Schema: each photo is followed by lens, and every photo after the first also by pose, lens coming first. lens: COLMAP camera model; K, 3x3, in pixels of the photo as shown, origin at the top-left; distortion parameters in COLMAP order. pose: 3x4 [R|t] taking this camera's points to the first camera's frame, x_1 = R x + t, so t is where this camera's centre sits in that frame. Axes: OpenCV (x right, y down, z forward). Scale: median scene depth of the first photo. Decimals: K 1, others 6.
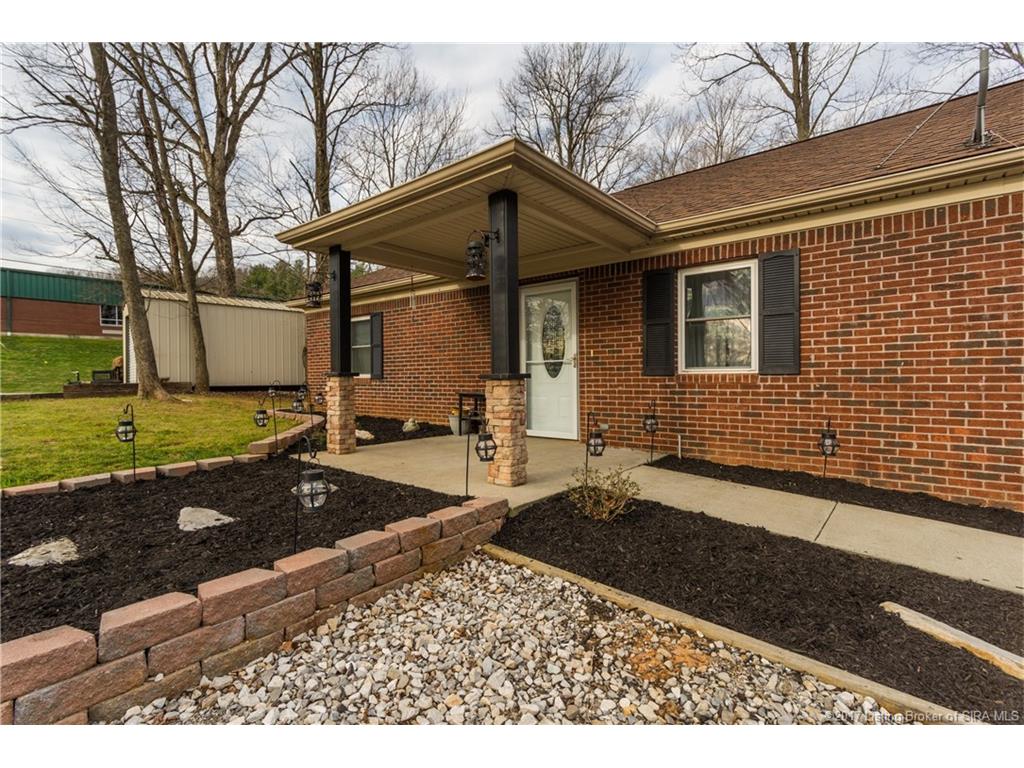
lens RADIAL K [[475.2, 0, 514.4], [0, 475.2, 366.3], [0, 0, 1]] dist [0.011552, -0.000333]
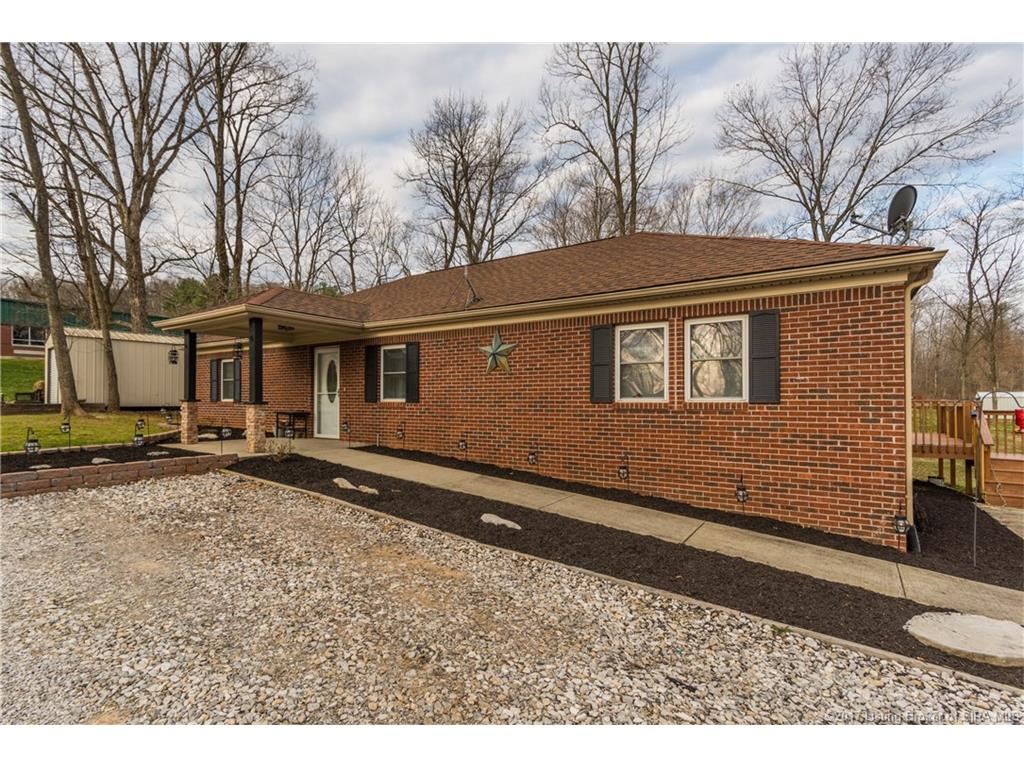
lens RADIAL K [[489.8, 0, 504.1], [0, 489.8, 383.4], [0, 0, 1]] dist [0.014012, 0.000079]
pose [[0.996789, 0.011626, 0.079221, 0.254628], [-0.010774, 0.999880, -0.011168, -0.014756], [-0.079341, 0.010279, 0.996795, -0.361284]]
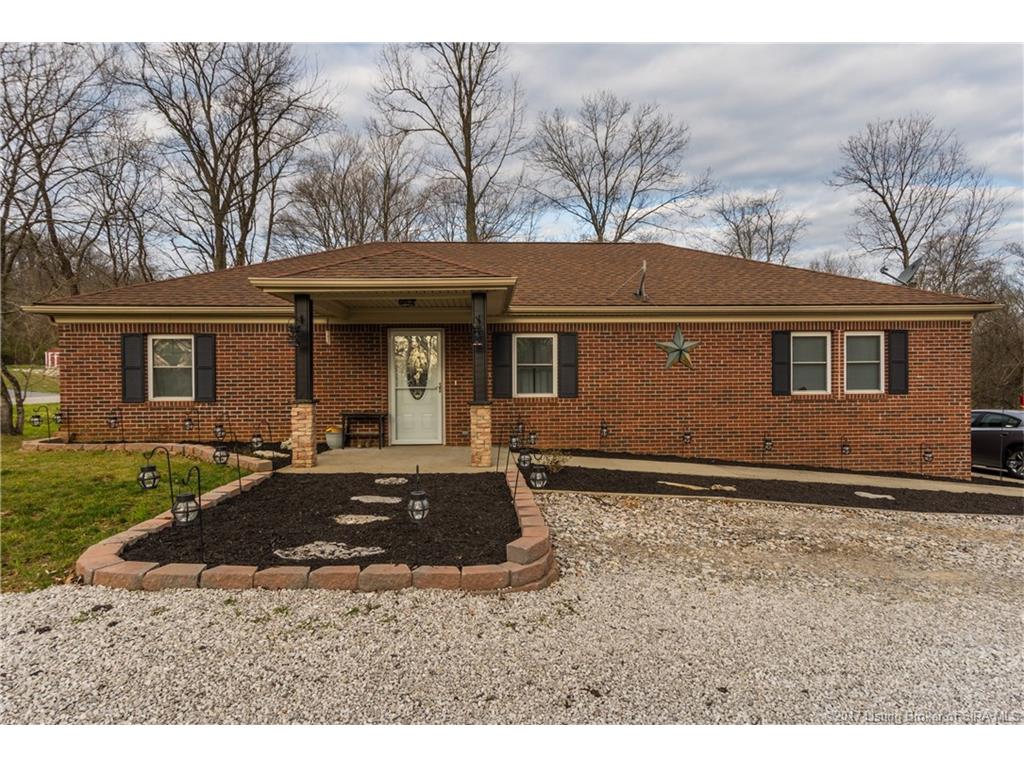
lens RADIAL K [[489.8, 0, 504.1], [0, 489.8, 383.4], [0, 0, 1]] dist [0.014012, 0.000079]
pose [[0.763167, 0.005945, 0.646174, -0.288258], [-0.012401, 0.999908, 0.005447, -0.015118], [-0.646082, -0.012171, 0.763171, -0.099945]]
